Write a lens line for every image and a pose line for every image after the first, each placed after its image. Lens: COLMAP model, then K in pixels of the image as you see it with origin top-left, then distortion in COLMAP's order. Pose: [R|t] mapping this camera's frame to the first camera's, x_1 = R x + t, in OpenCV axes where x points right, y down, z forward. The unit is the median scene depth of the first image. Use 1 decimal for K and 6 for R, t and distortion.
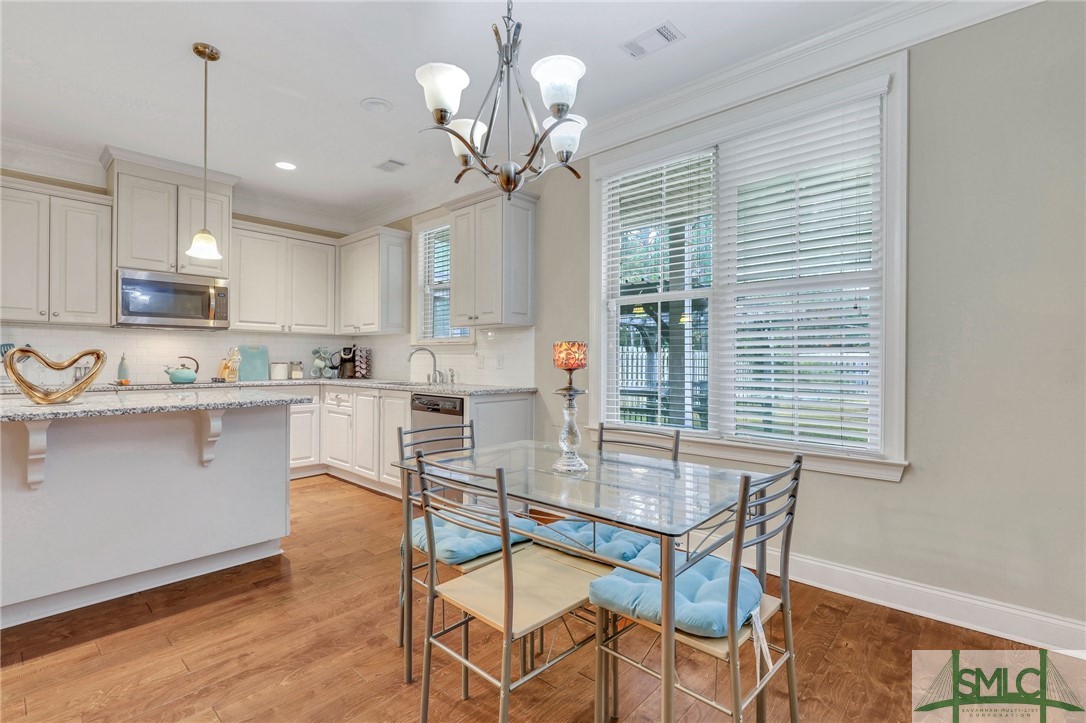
lens RADIAL K [[492.6, 0, 536.6], [0, 492.6, 359.1], [0, 0, 1]] dist [0.001773, -0.000260]
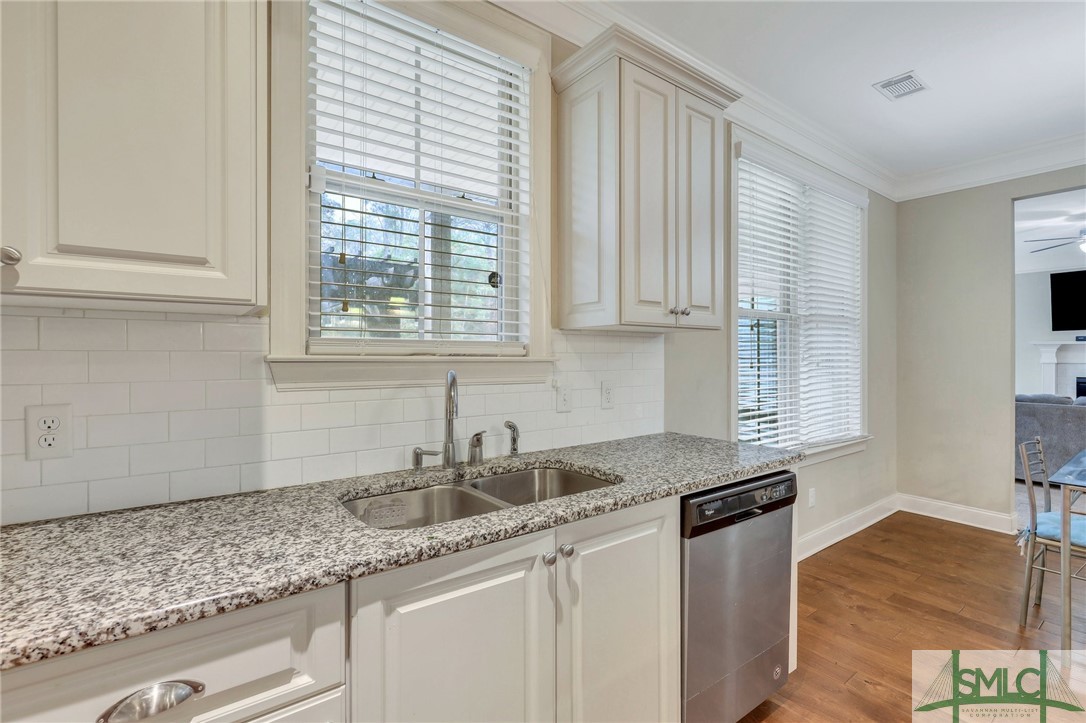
lens RADIAL K [[492.6, 0, 543.8], [0, 492.6, 362.3], [0, 0, 1]] dist [0.001773, -0.000260]
pose [[0.187808, -0.018079, 0.982039, -0.585939], [-0.002409, 0.999819, 0.018868, -0.037517], [-0.982203, -0.005910, 0.187731, 0.939069]]
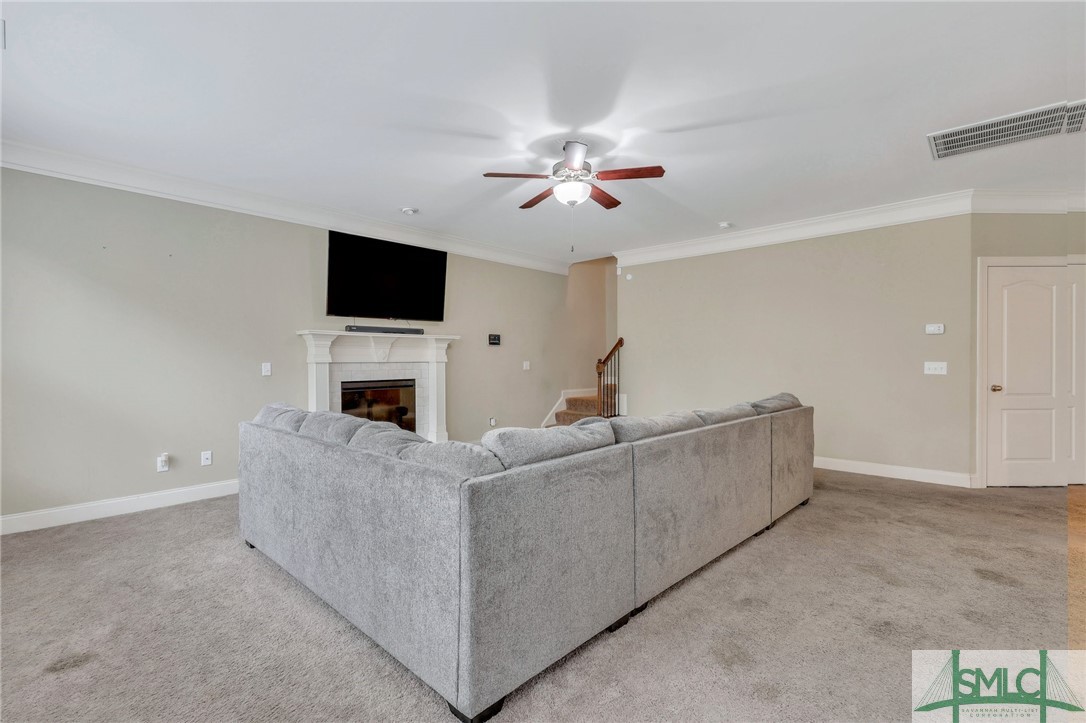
lens RADIAL K [[492.6, 0, 538.5], [0, 492.6, 360.5], [0, 0, 1]] dist [0.001773, -0.000260]
pose [[-0.999785, -0.002548, 0.020563, 0.789270], [-0.002575, 0.999996, -0.001242, -0.013205], [-0.020560, -0.001295, -0.999788, 0.703106]]
